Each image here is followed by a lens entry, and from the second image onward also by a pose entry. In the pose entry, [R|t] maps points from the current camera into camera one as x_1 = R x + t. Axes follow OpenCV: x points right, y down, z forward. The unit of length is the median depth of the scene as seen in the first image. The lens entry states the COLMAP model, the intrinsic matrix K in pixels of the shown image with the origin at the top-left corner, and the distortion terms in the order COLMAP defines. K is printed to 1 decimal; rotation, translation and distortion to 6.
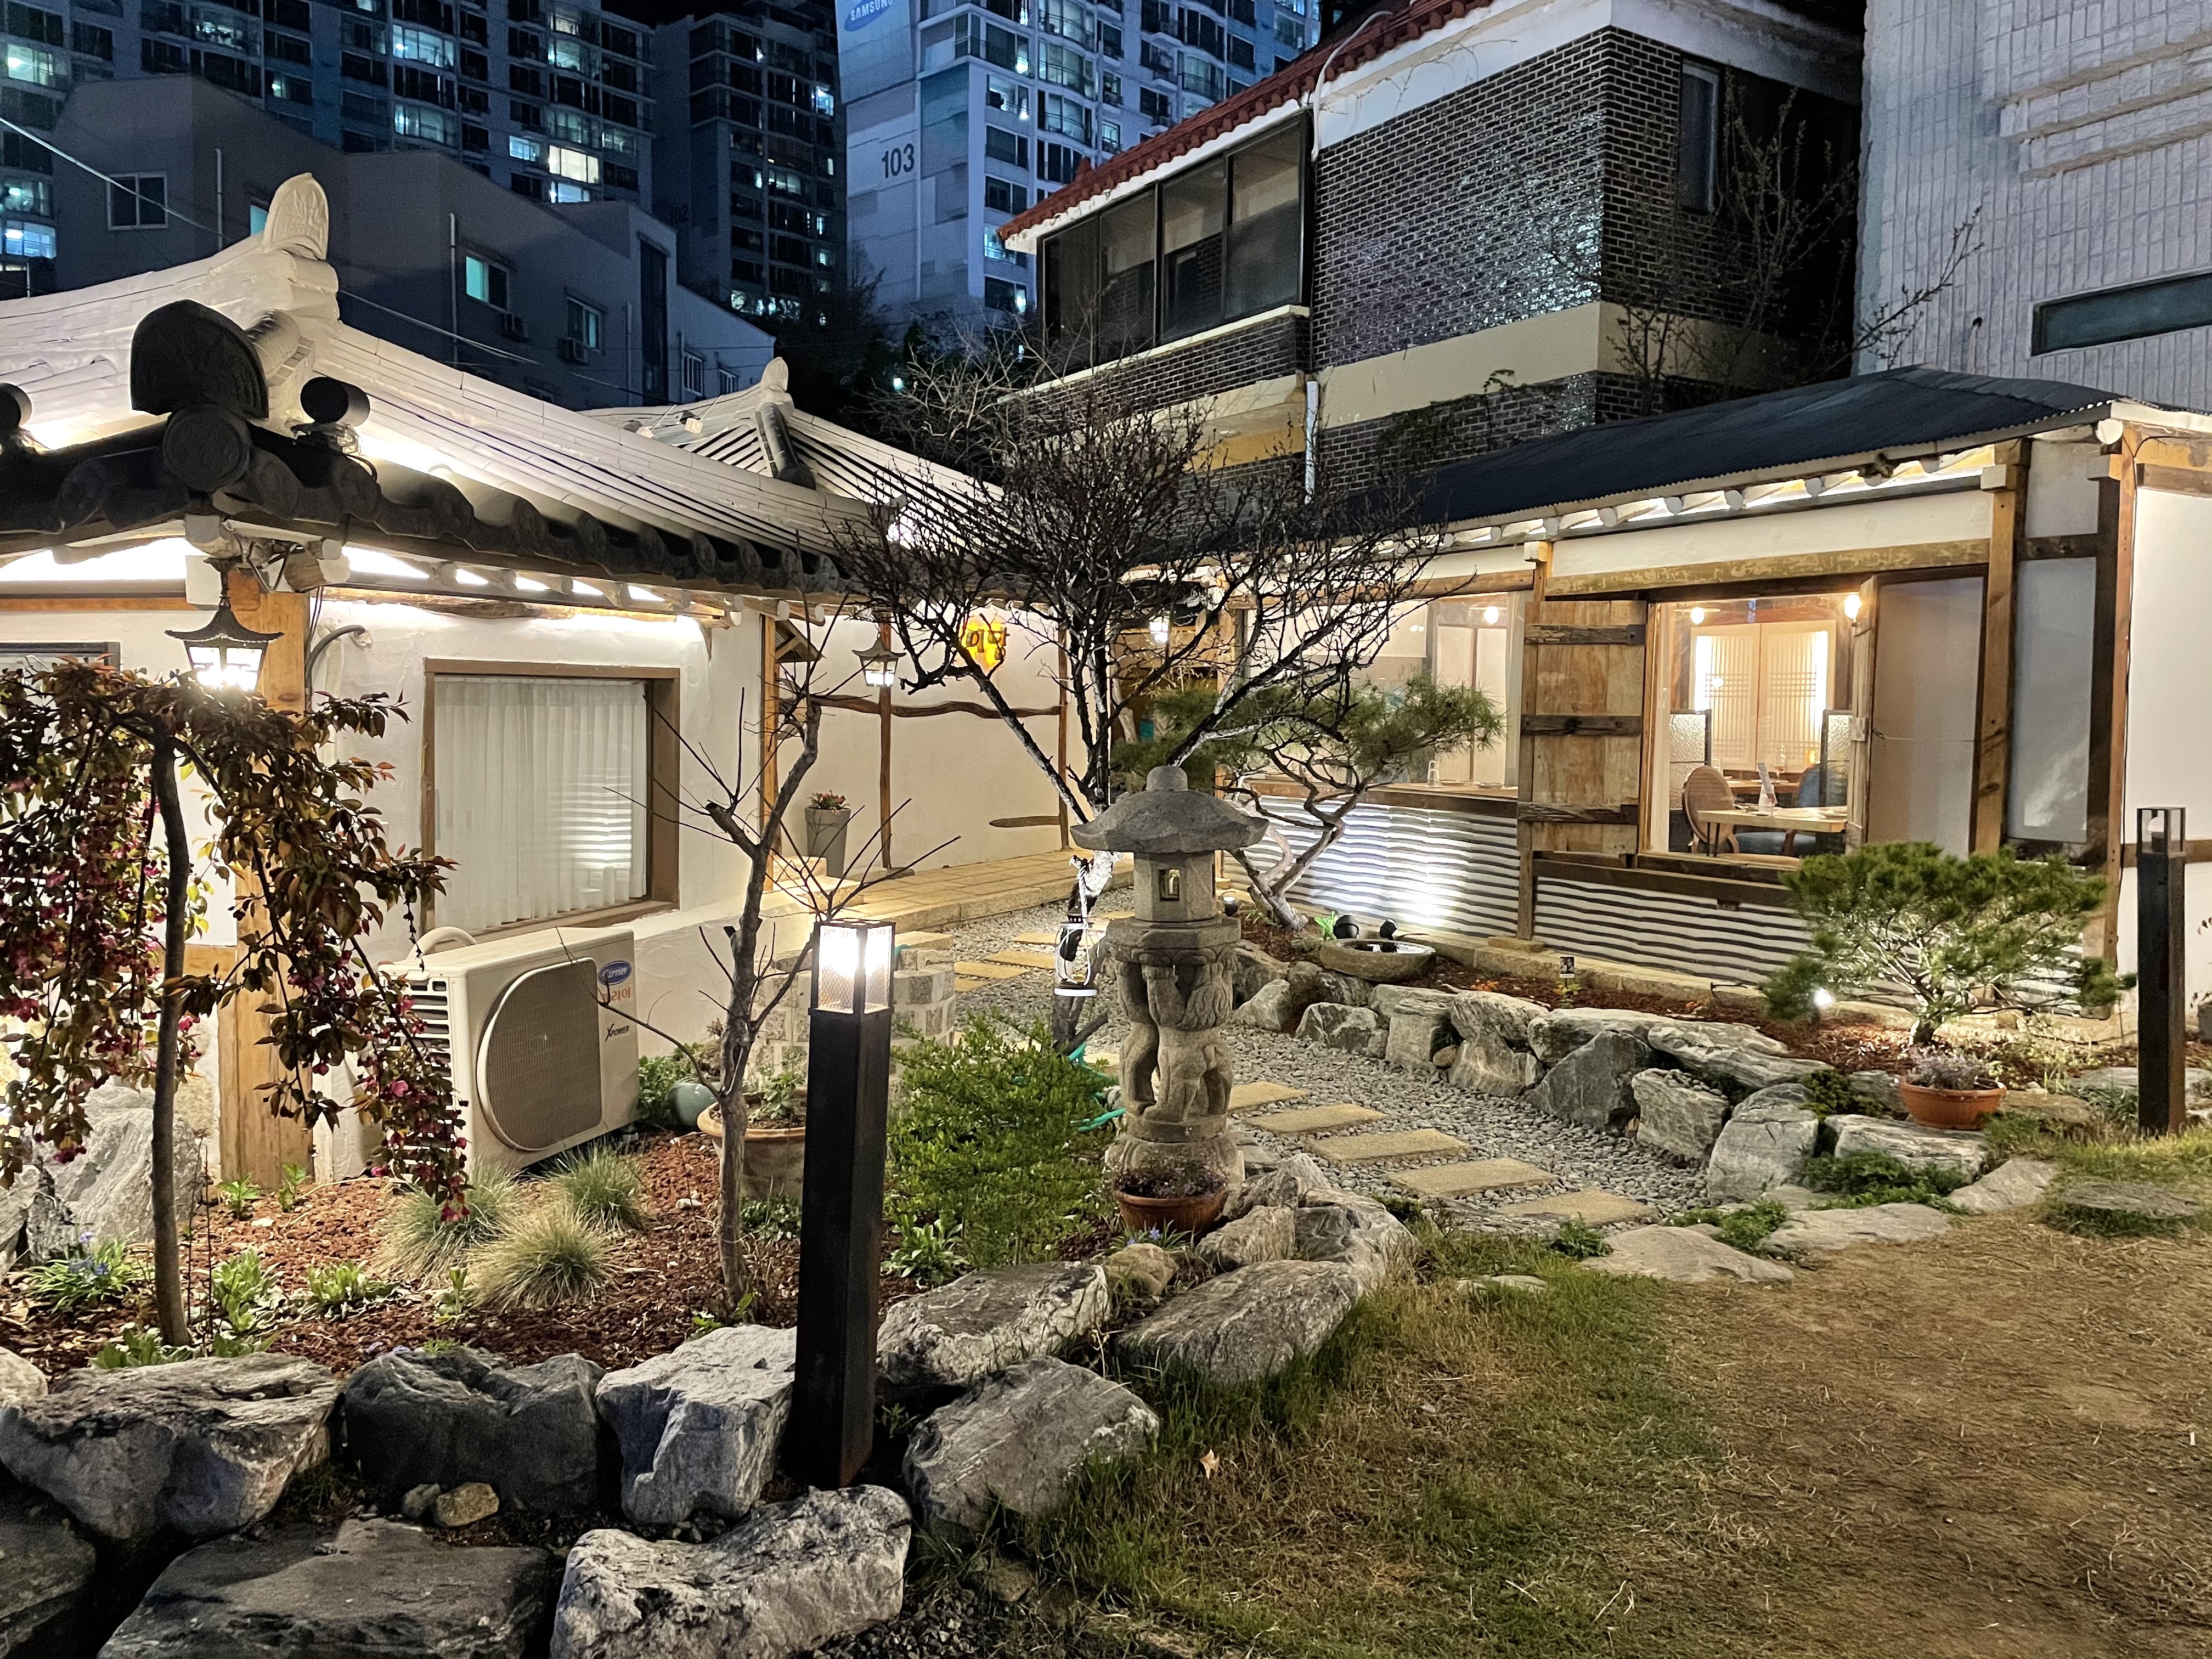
lens RADIAL K [[1674.1, 0, 1104.6], [0, 1674.1, 814.1], [0, 0, 1]] dist [0.101877, -0.134635]
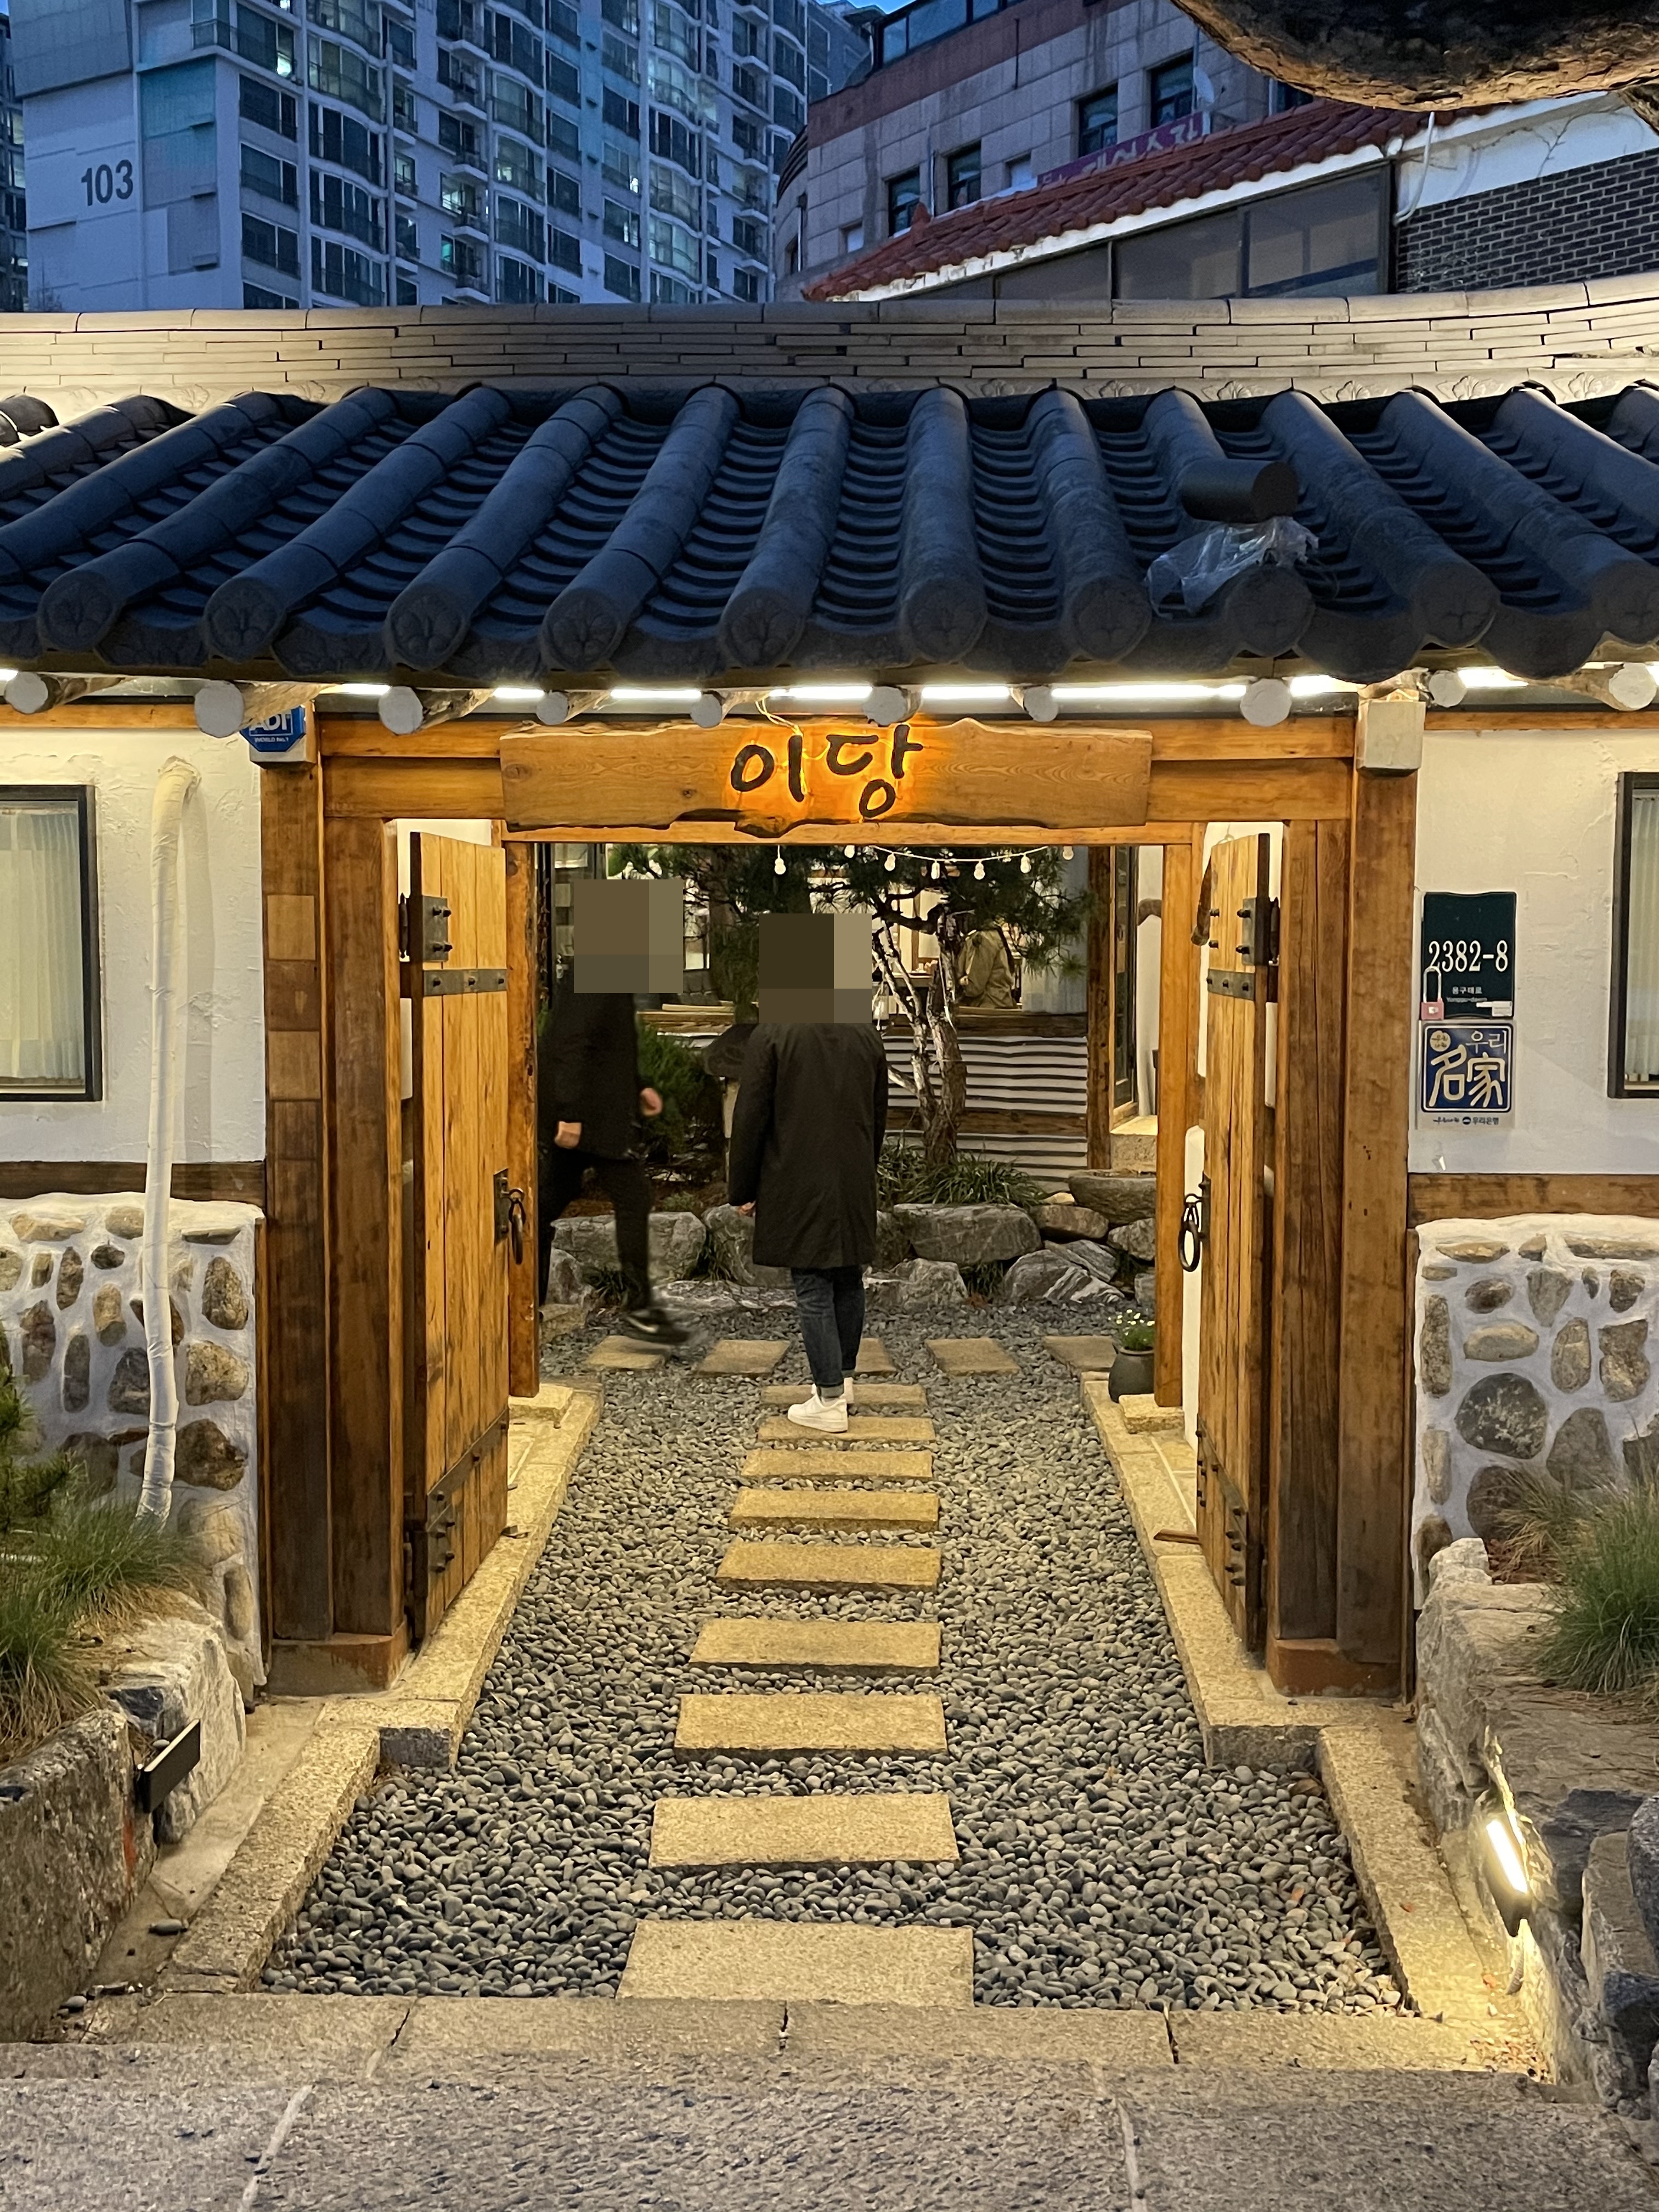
lens RADIAL K [[2206.9, 0, 859.4], [0, 2206.9, 1101.3], [0, 0, 1]] dist [0.021331, 0.000617]
pose [[0.963693, -0.031111, 0.265193, -0.799590], [0.029294, 0.999512, 0.010803, 0.004180], [-0.265400, -0.002642, 0.964135, 0.145947]]
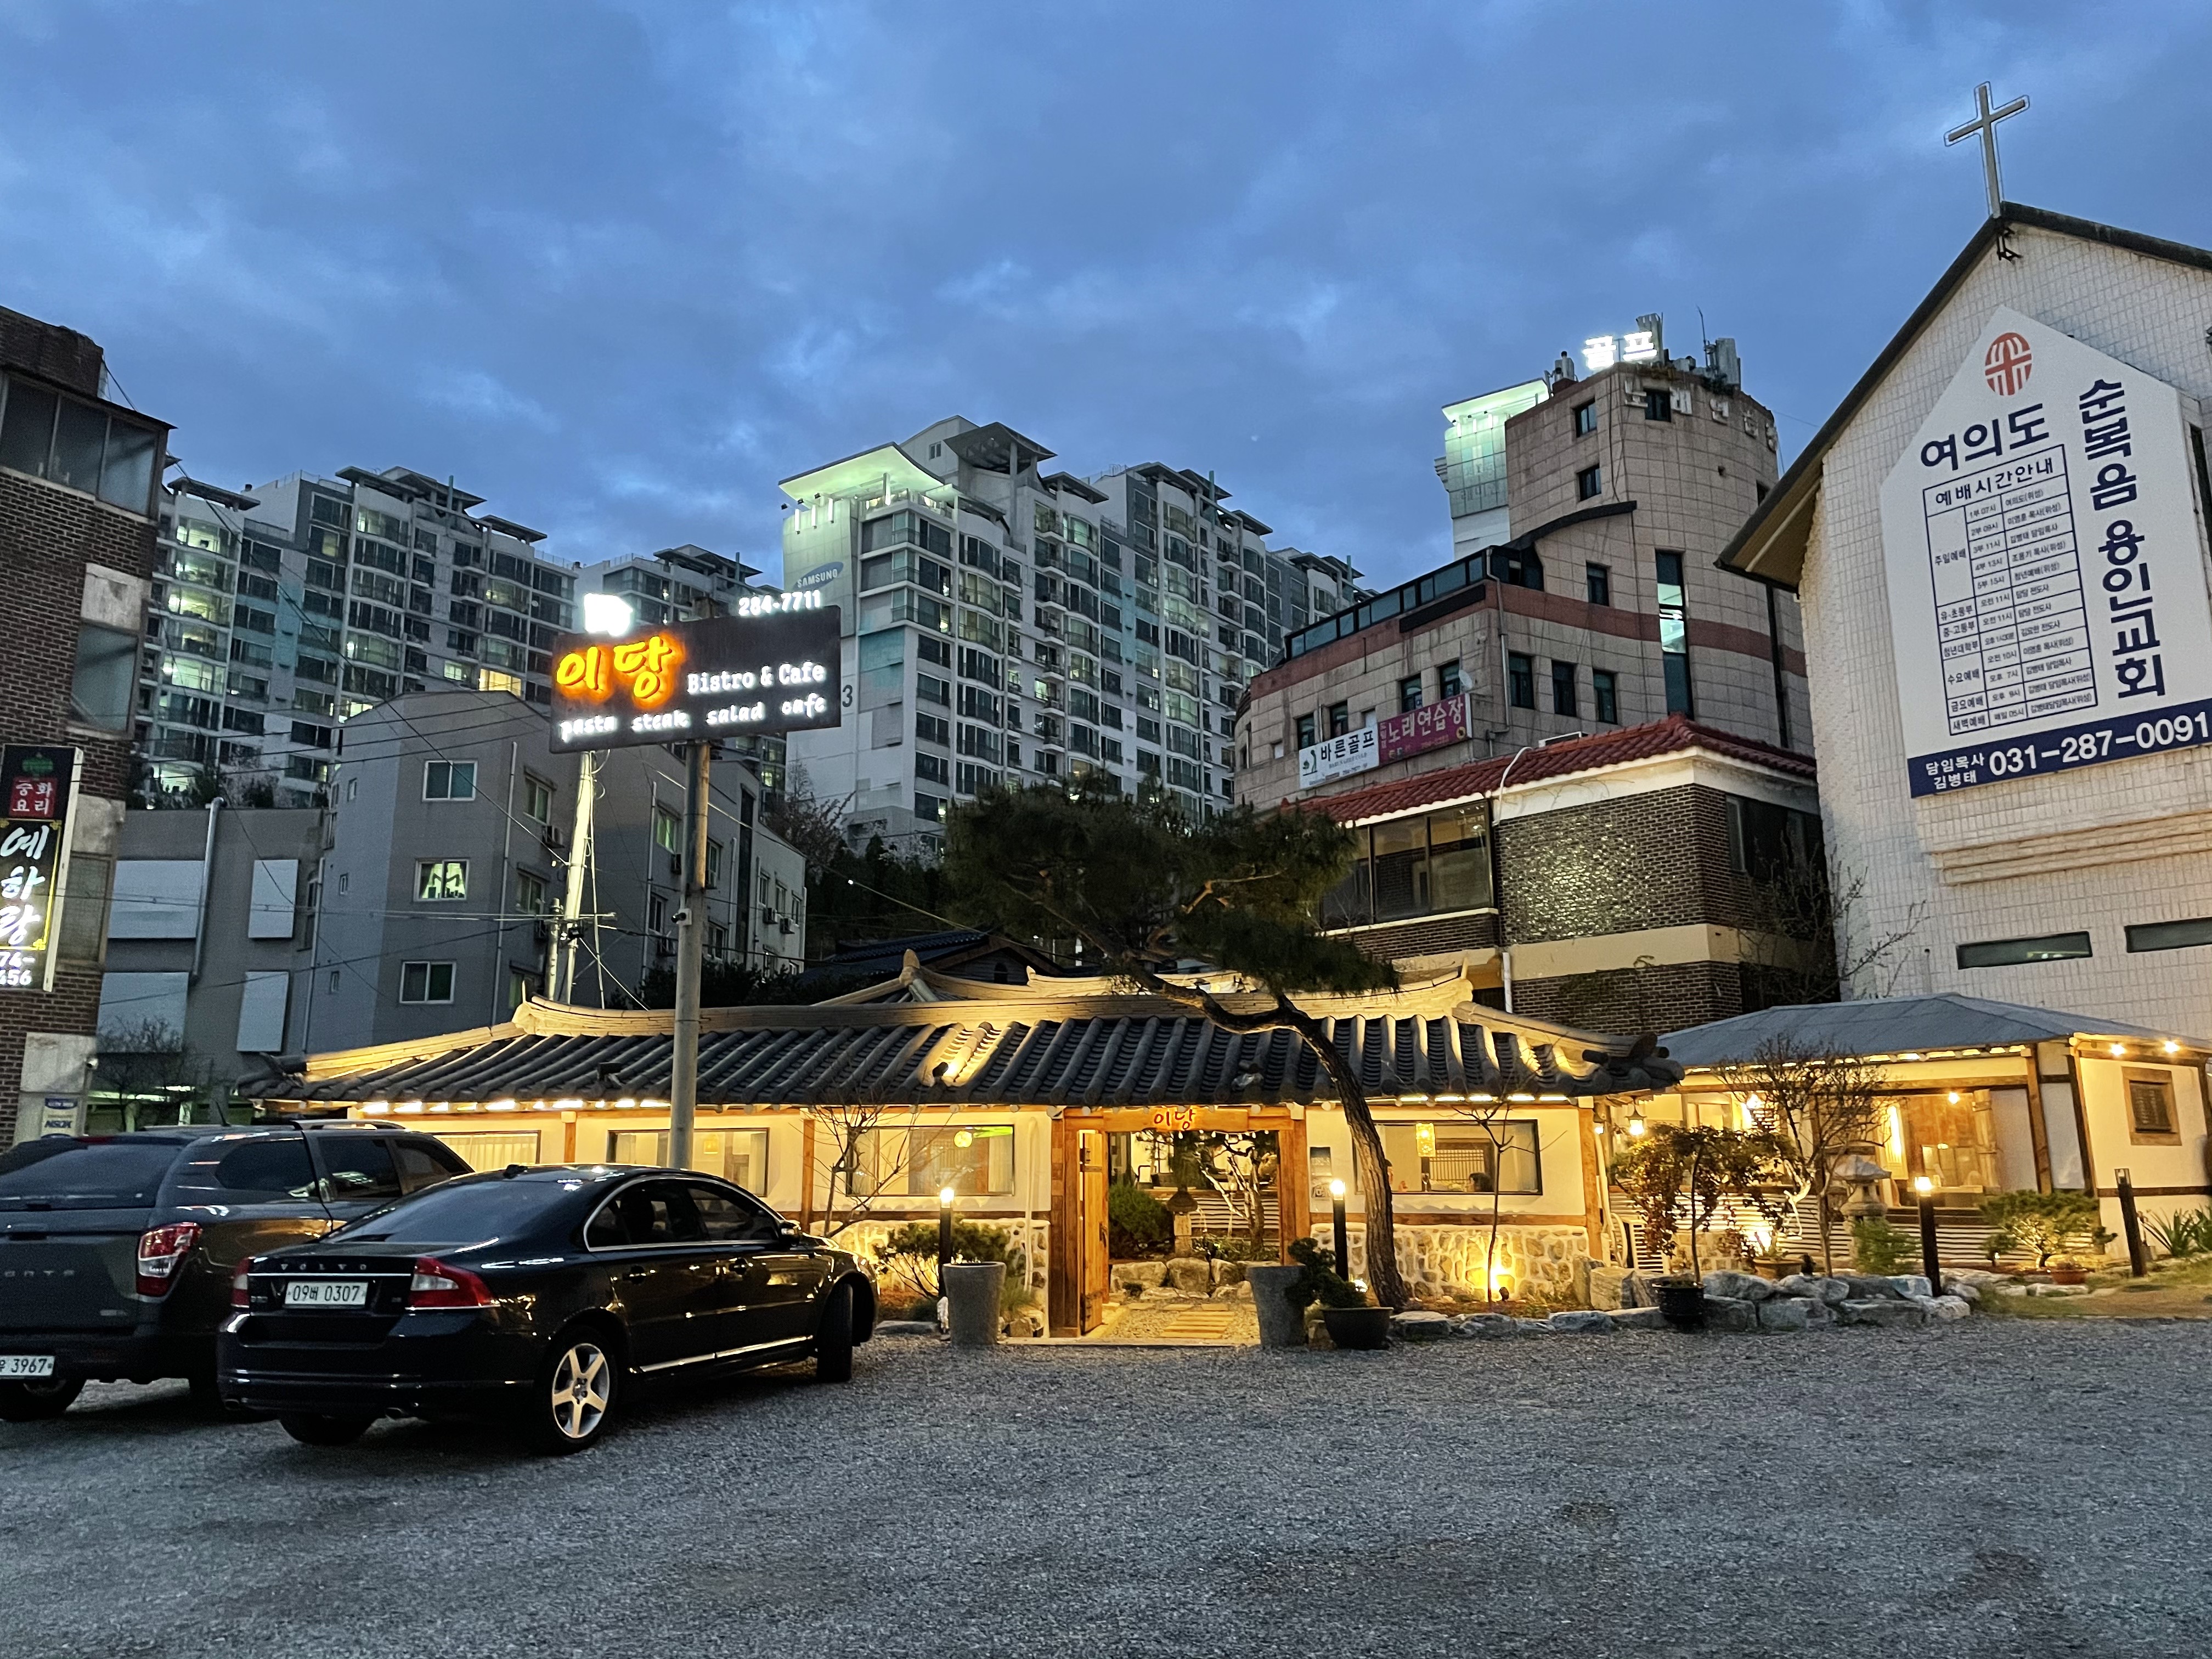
lens RADIAL K [[1668.2, 0, 1094.0], [0, 1668.2, 819.2], [0, 0, 1]] dist [0.107288, -0.133531]
pose [[0.991539, 0.009223, 0.129483, -0.988801], [0.025770, 0.963635, -0.265976, 0.096445], [-0.127227, 0.267063, 0.955244, -1.138300]]
